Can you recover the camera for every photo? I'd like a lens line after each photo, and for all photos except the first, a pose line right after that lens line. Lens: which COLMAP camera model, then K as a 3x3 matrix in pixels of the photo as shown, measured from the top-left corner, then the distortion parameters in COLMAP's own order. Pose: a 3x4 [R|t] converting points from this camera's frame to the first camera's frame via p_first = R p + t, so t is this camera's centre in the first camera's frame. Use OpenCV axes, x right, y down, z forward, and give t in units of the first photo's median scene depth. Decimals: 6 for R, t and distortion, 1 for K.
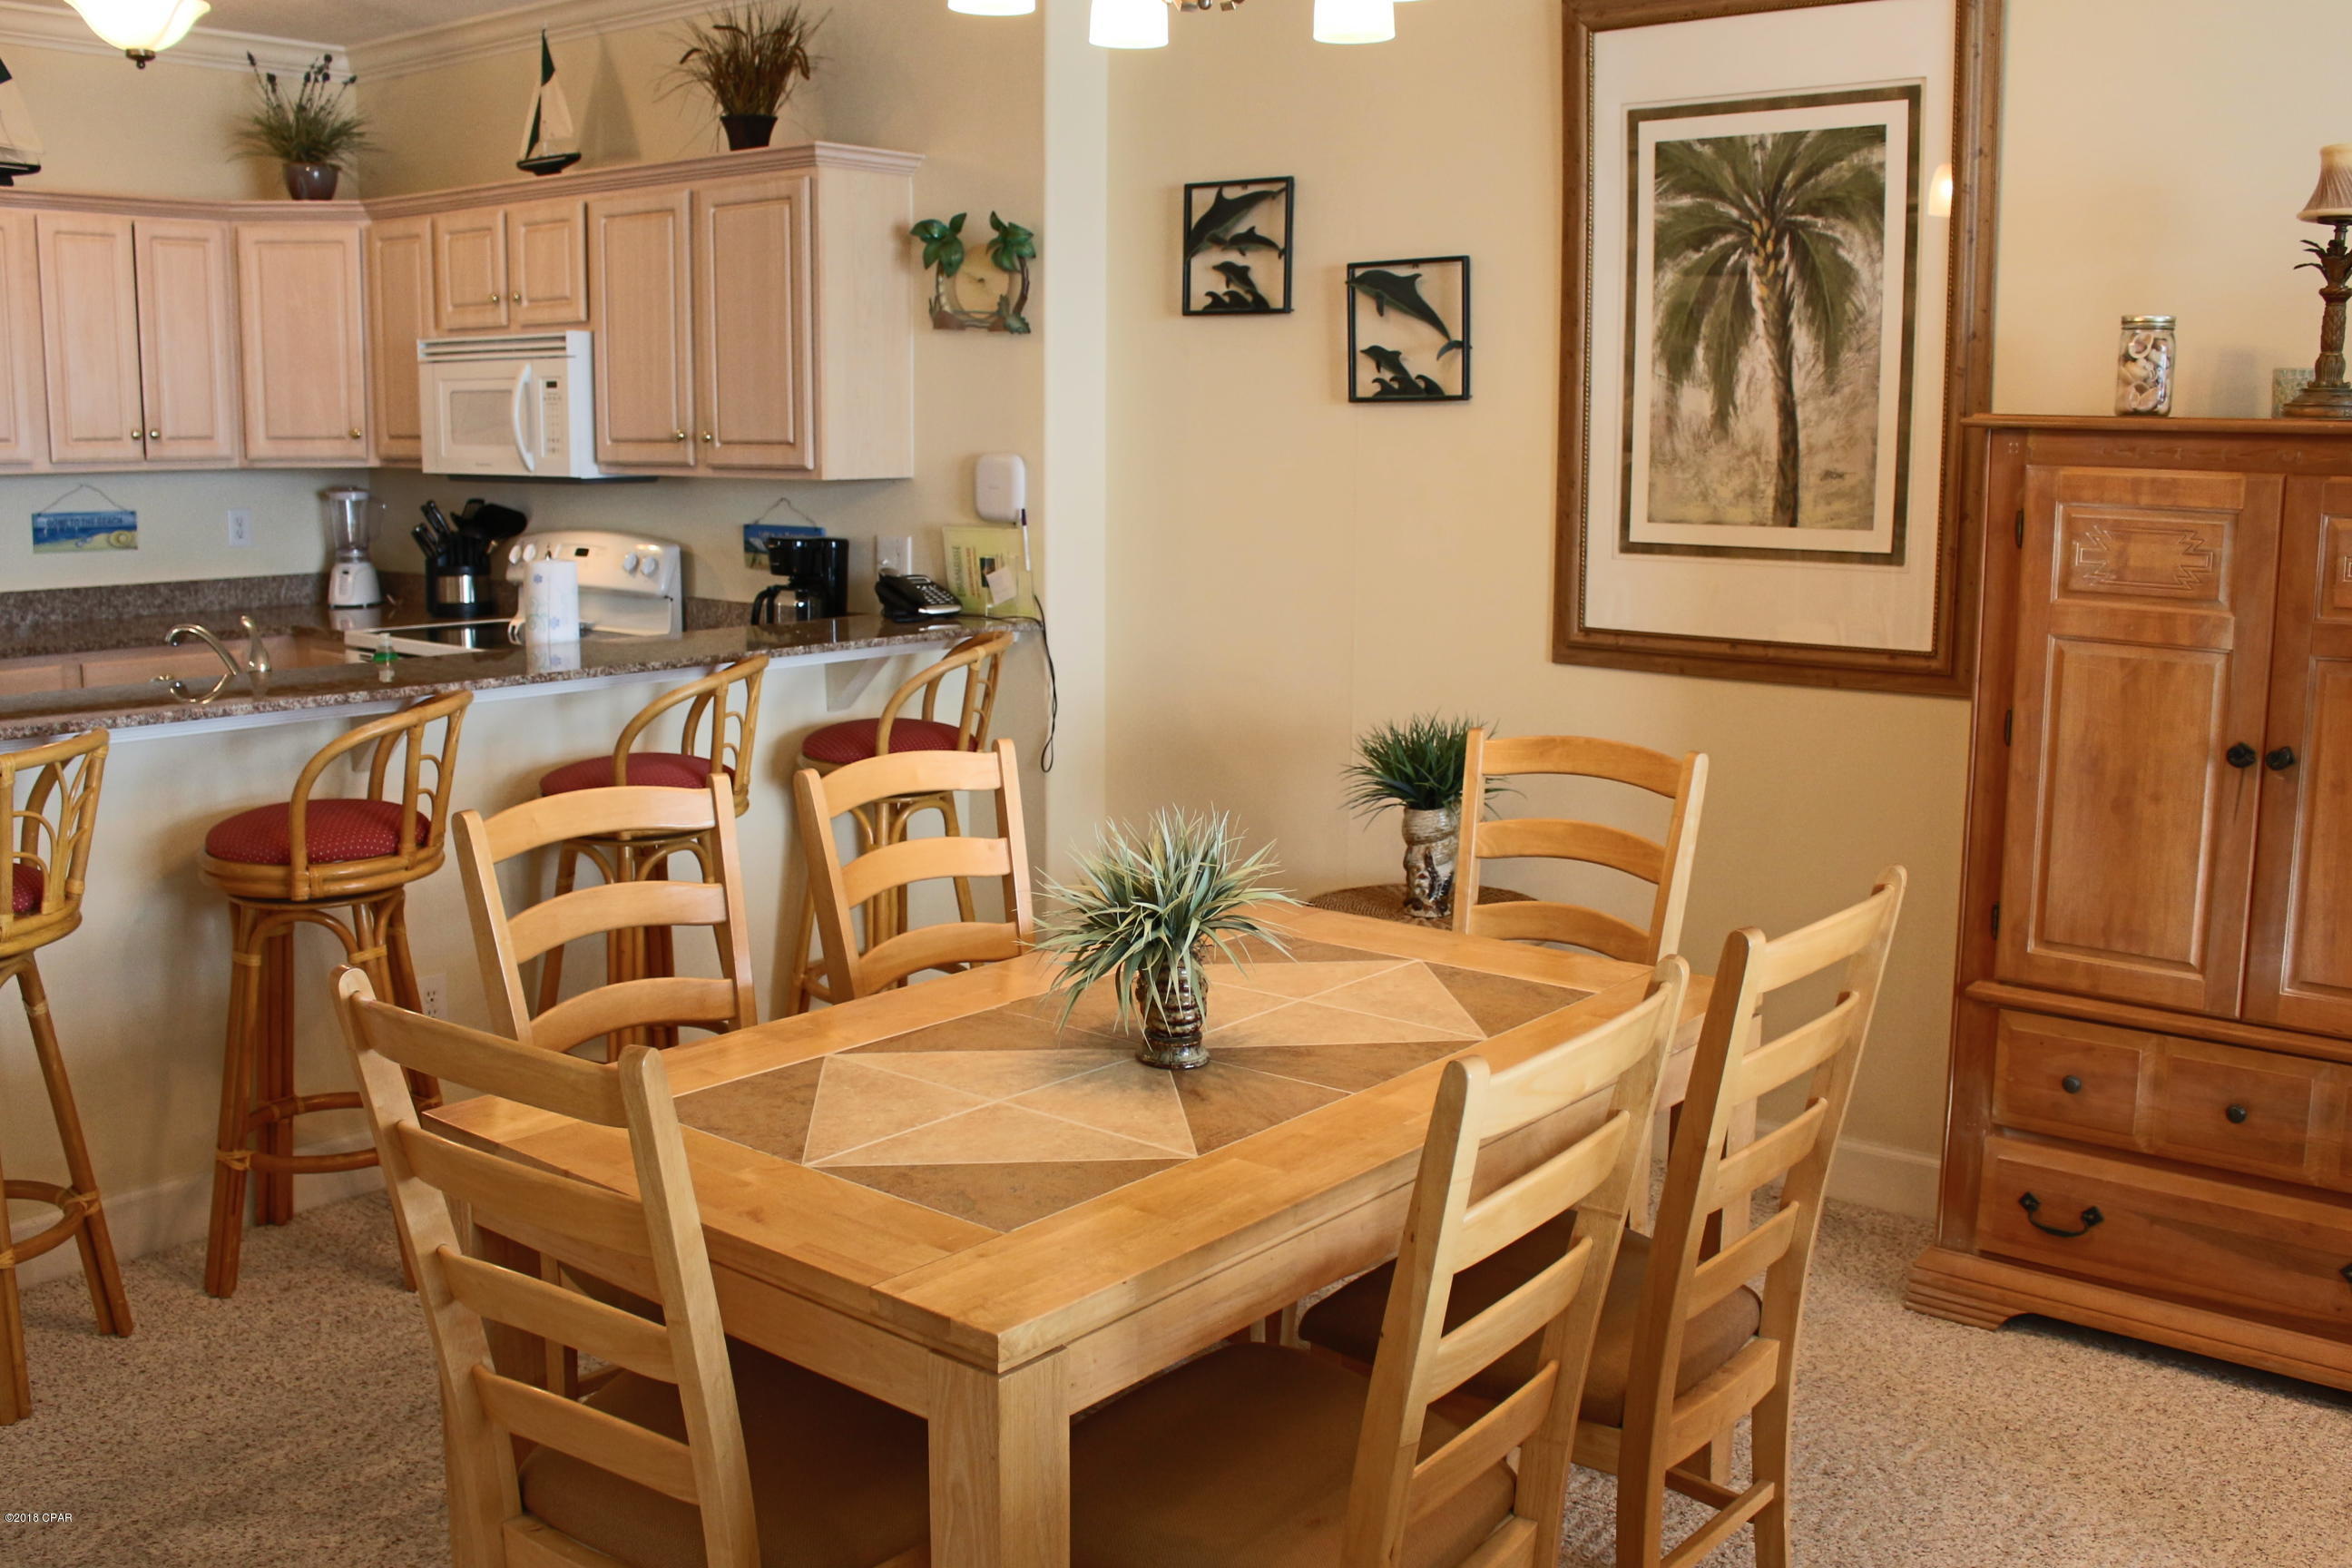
lens RADIAL K [[2186.0, 0, 1176.6], [0, 2186.0, 785.8], [0, 0, 1]] dist [-0.103634, 0.000000]
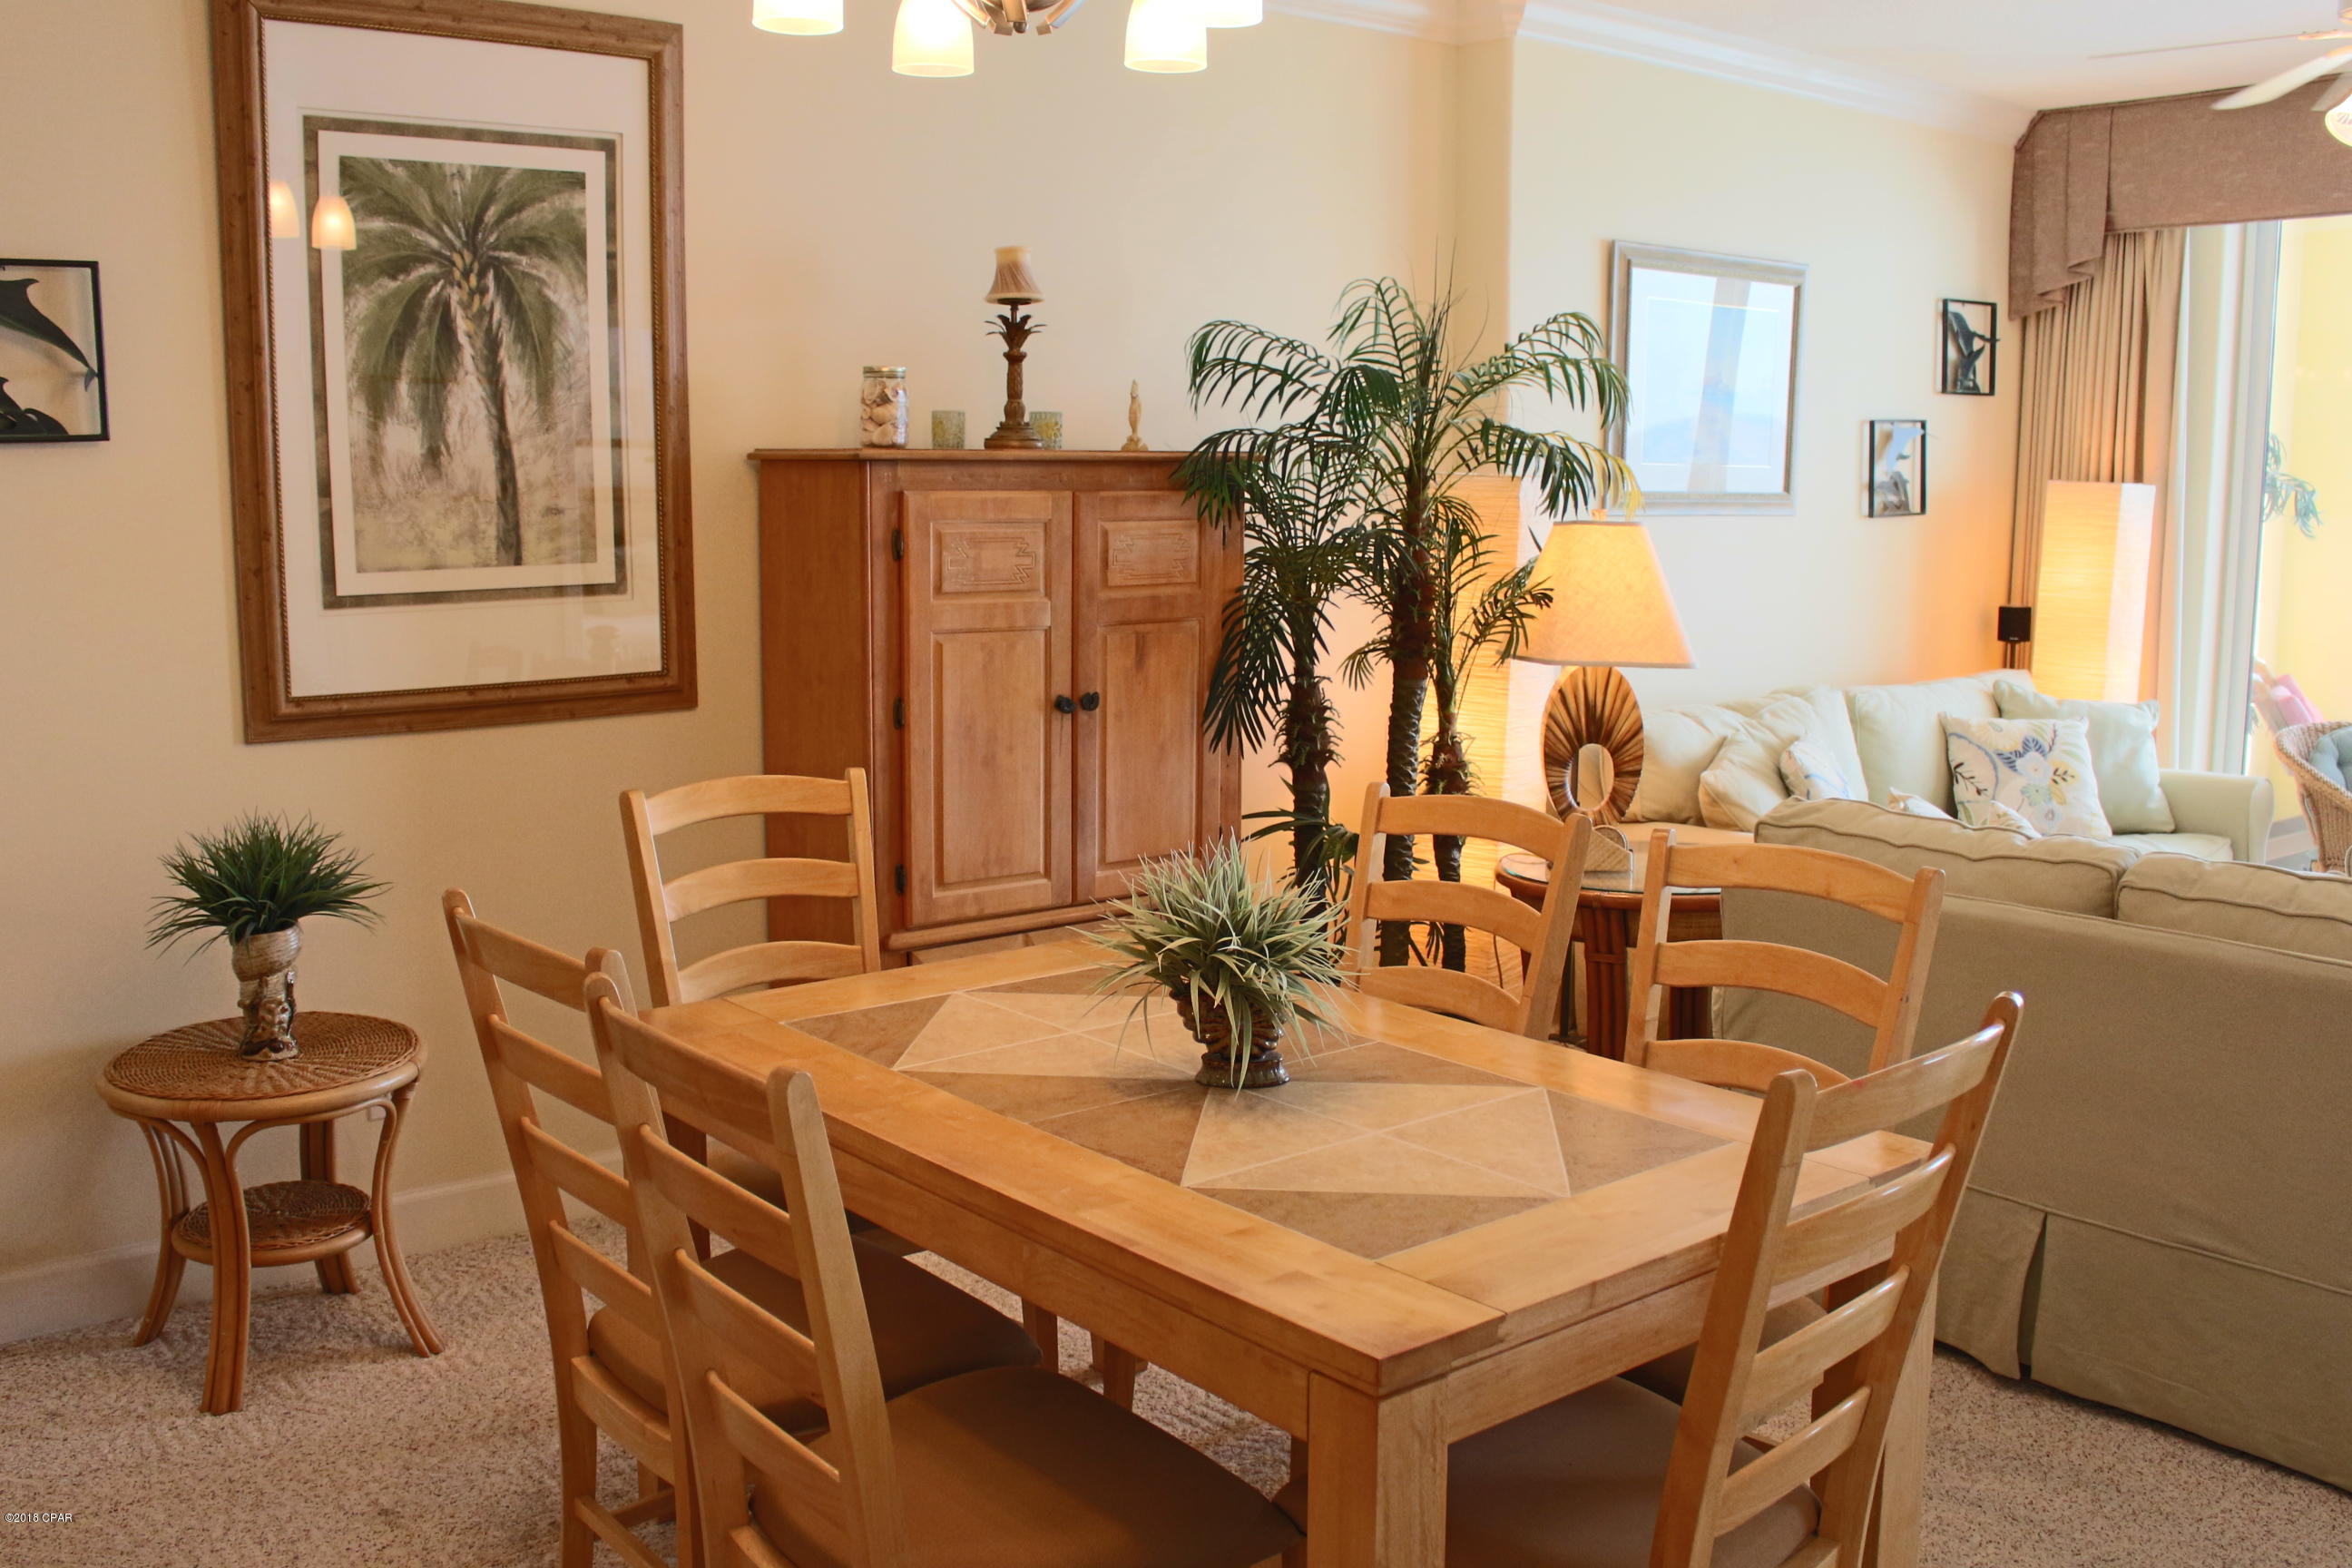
lens RADIAL K [[2186.0, 0, 1175.5], [0, 2186.0, 782.9], [0, 0, 1]] dist [-0.103634, 0.000000]
pose [[0.191145, -0.145526, 0.970714, -0.539312], [0.160523, 0.980269, 0.115350, -0.074558], [-0.968347, 0.133773, 0.210733, 0.435156]]
